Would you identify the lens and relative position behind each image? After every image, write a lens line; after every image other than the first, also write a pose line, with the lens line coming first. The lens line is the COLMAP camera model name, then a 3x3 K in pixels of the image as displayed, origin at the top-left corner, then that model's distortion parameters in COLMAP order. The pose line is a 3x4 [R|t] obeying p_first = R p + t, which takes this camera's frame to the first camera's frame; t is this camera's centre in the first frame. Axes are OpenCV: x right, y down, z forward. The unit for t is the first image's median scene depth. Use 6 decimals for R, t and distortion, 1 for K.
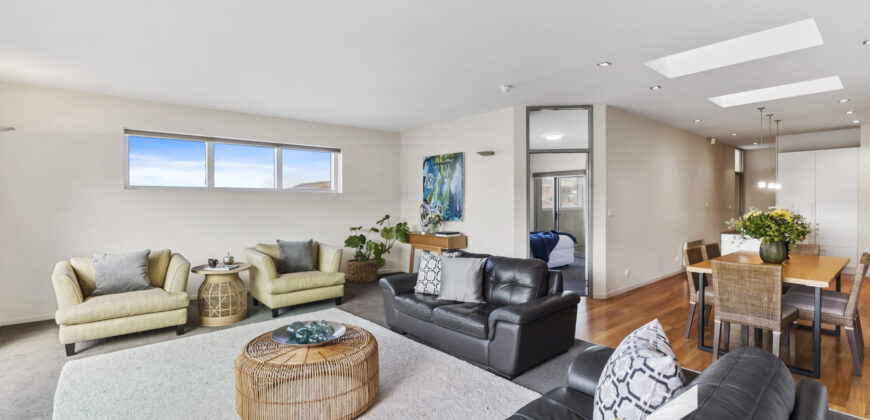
lens RADIAL K [[392.8, 0, 435.0], [0, 392.8, 210.0], [0, 0, 1]] dist [0.001704, -0.000095]
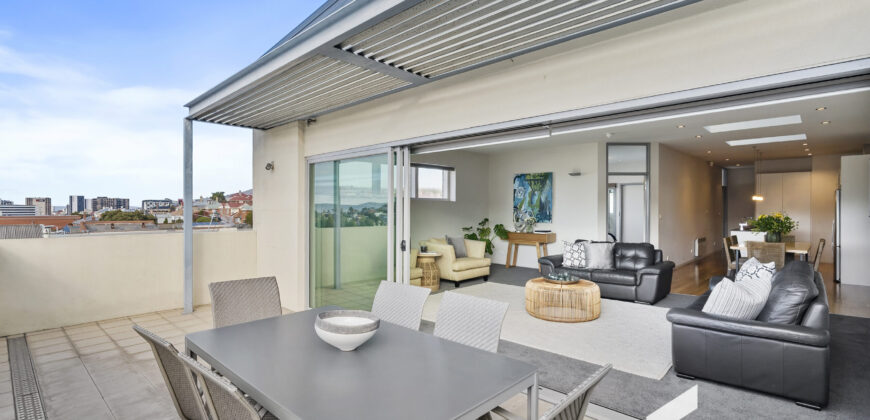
lens RADIAL K [[407.3, 0, 445.9], [0, 407.3, 209.9], [0, 0, 1]] dist [-0.000105, -0.000079]
pose [[0.994345, 0.004301, 0.106108, -0.443754], [-0.002526, 0.999855, -0.016860, 0.008563], [-0.106166, 0.016497, 0.994212, -0.364620]]
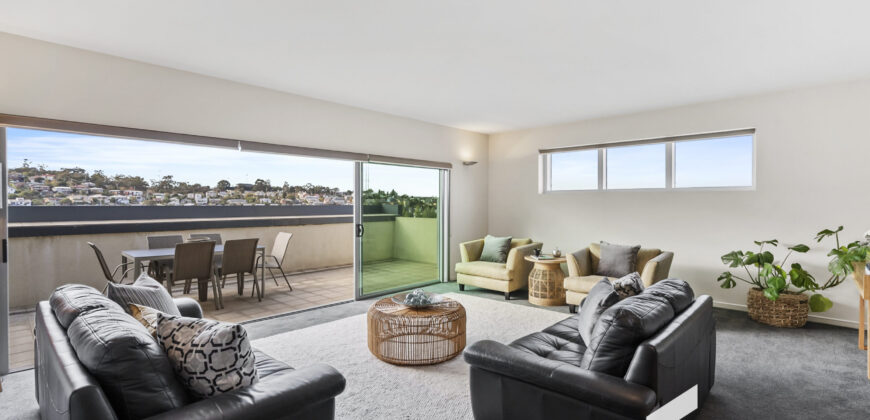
lens RADIAL K [[407.3, 0, 445.9], [0, 407.3, 209.9], [0, 0, 1]] dist [-0.000105, -0.000079]
pose [[0.119731, 0.020777, -0.992589, 0.463270], [-0.022296, 0.999585, 0.018234, -0.010896], [0.992556, 0.019947, 0.120145, 0.391499]]
